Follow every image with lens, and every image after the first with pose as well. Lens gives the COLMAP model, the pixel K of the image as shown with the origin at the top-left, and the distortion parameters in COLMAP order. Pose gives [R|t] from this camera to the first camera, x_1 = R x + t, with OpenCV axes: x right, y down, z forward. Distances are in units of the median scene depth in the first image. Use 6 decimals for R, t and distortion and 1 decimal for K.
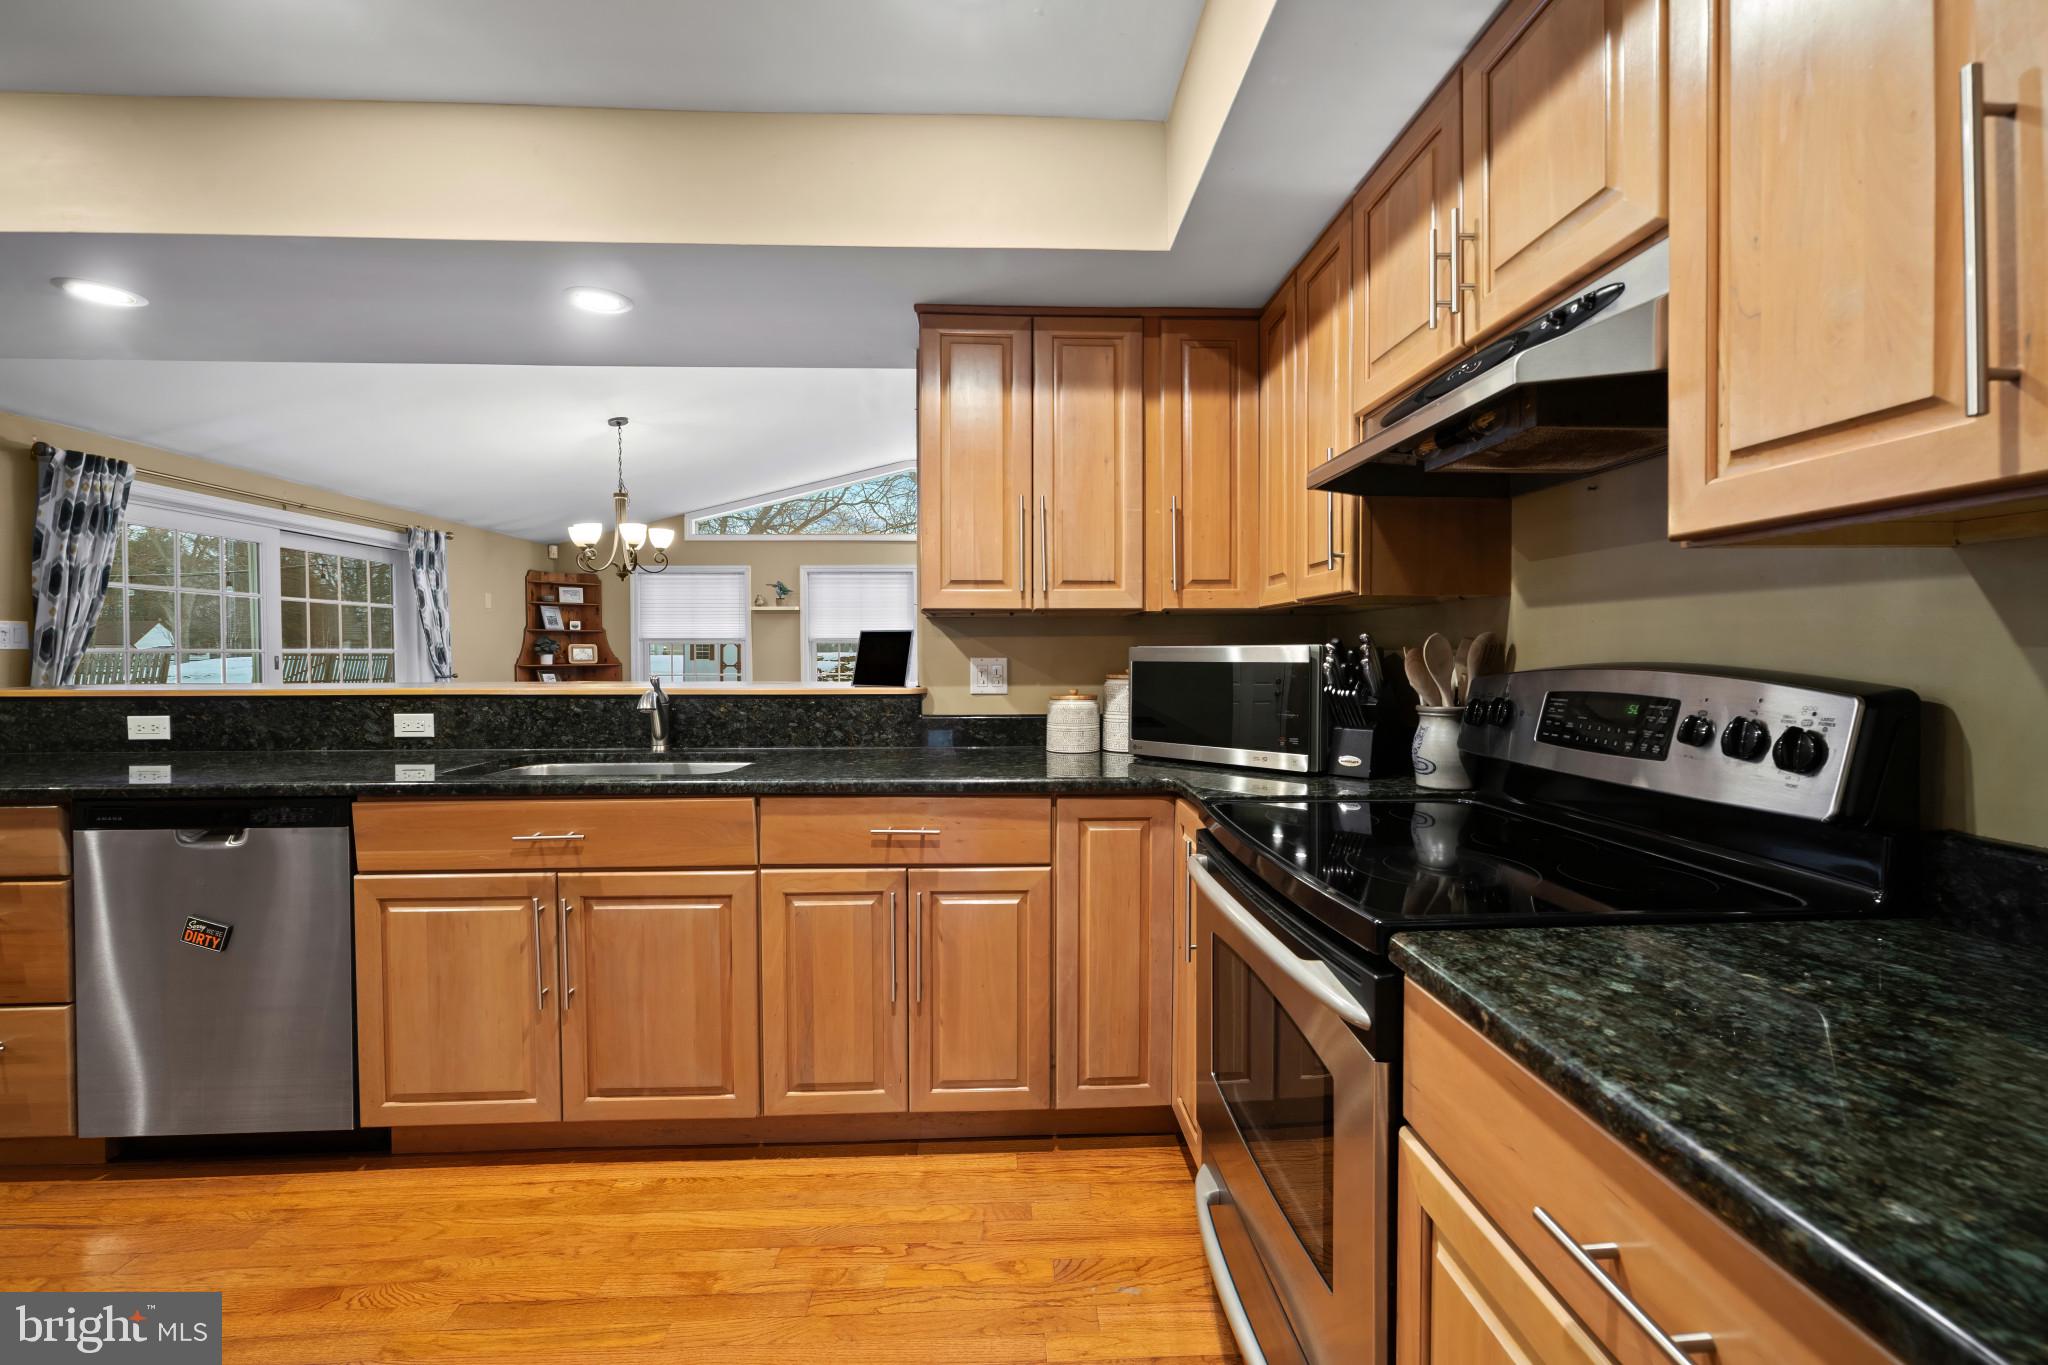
lens RADIAL K [[801.9, 0, 1038.5], [0, 801.9, 676.0], [0, 0, 1]] dist [-0.008761, 0.003061]
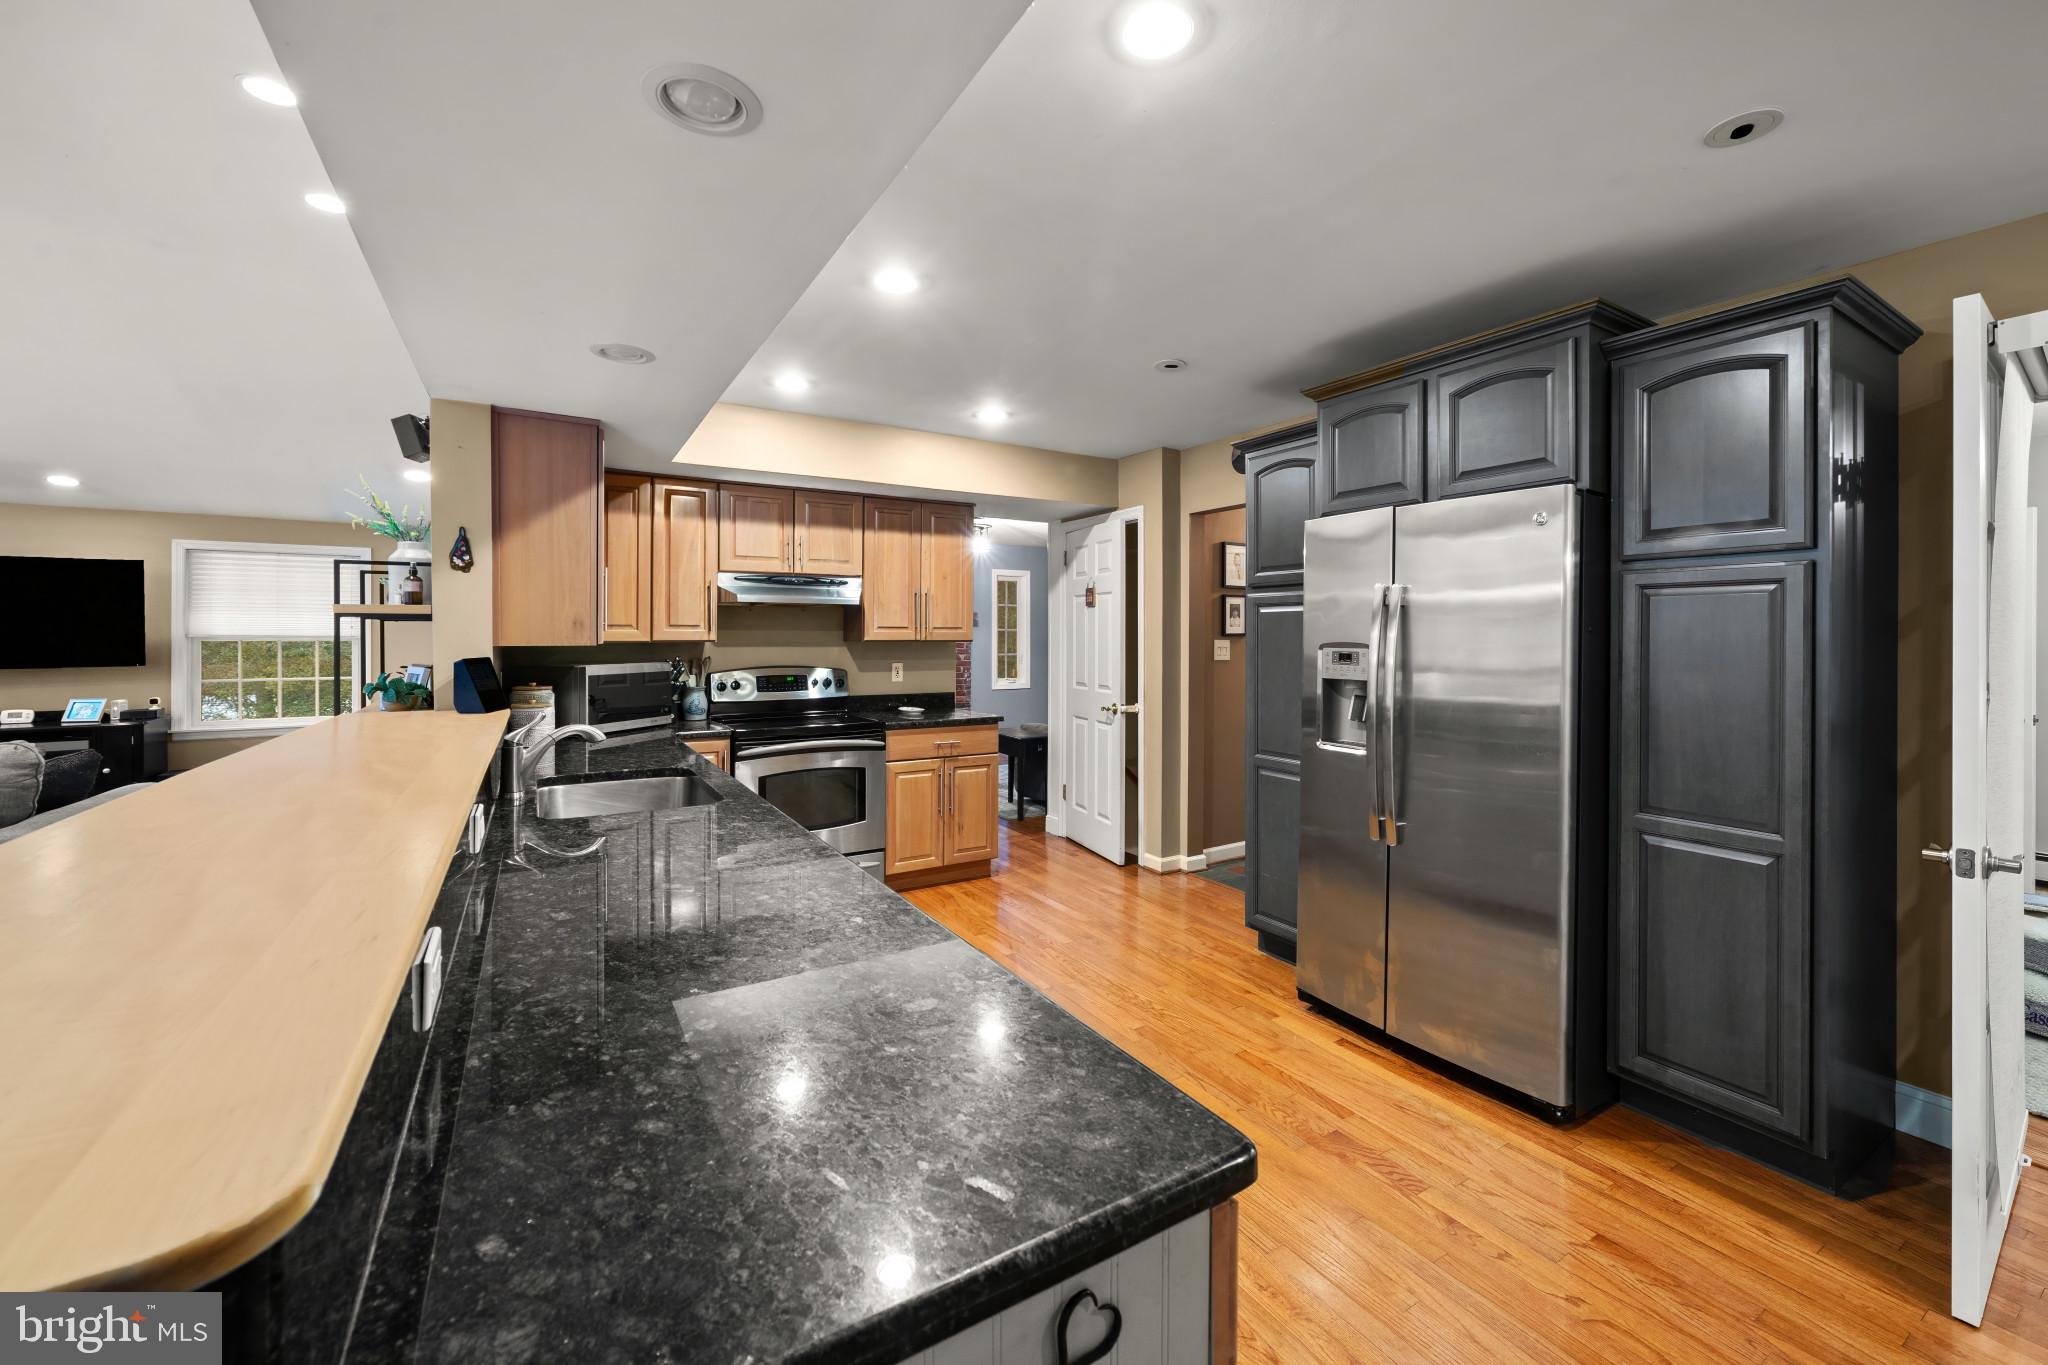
lens RADIAL K [[801.9, 0, 1051.9], [0, 801.9, 638.9], [0, 0, 1]] dist [-0.008761, 0.003061]
pose [[-0.480107, 0.004258, 0.877200, -1.702670], [0.026530, 0.999601, 0.009668, -0.080868], [-0.876809, 0.027914, -0.480028, 0.969777]]
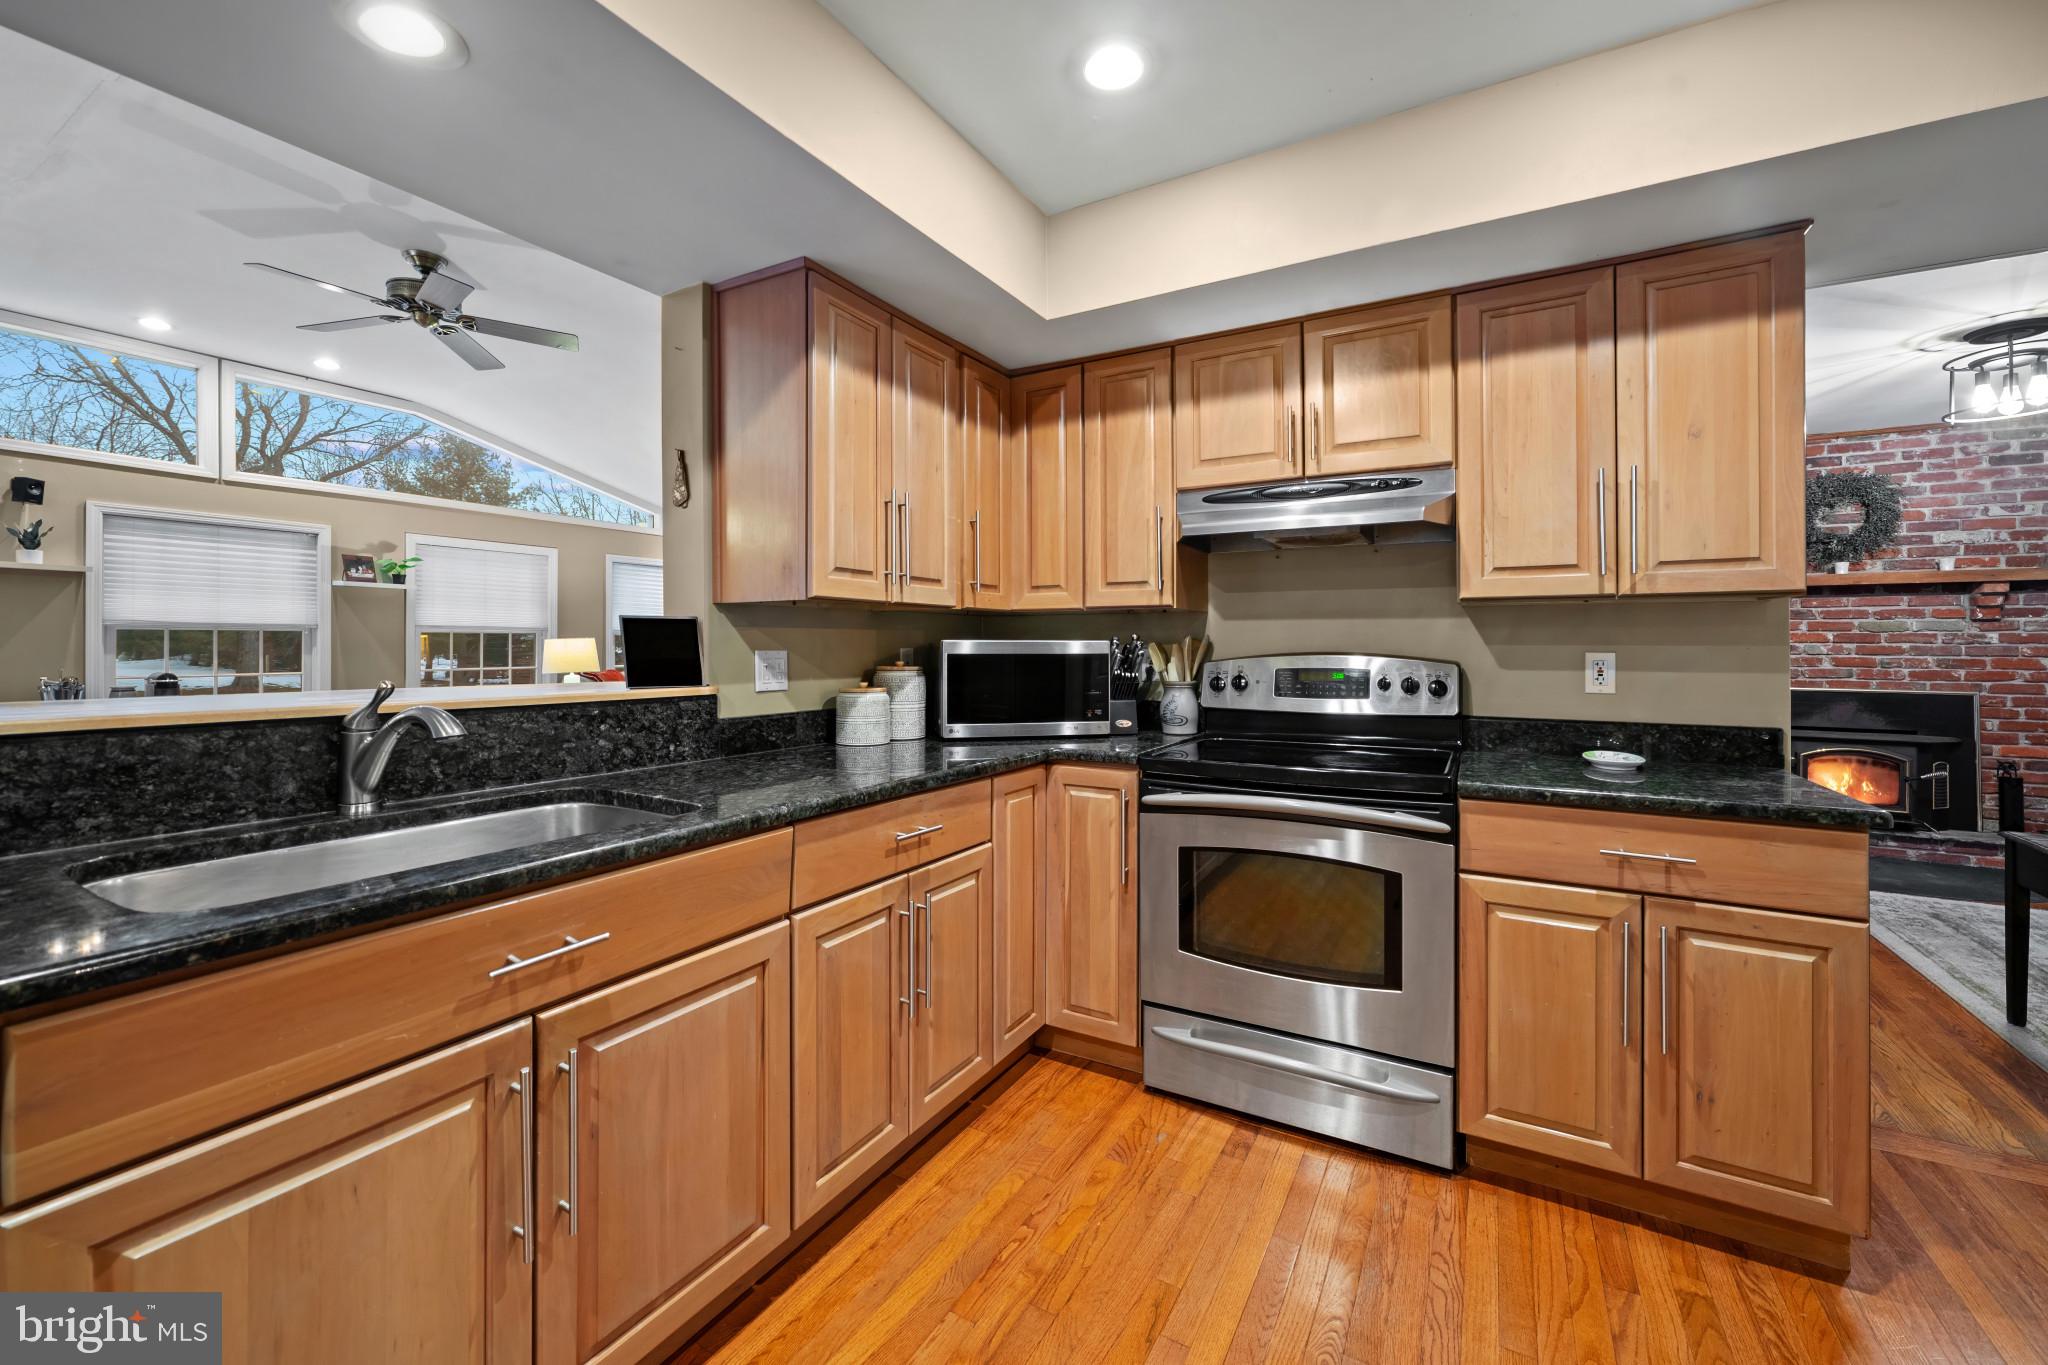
lens RADIAL K [[801.9, 0, 1027.5], [0, 801.9, 645.4], [0, 0, 1]] dist [-0.008761, 0.003061]
pose [[0.548339, 0.004058, 0.836246, -0.757422], [0.021591, 0.999586, -0.019008, -0.006136], [-0.835977, 0.028479, 0.548024, 0.309535]]
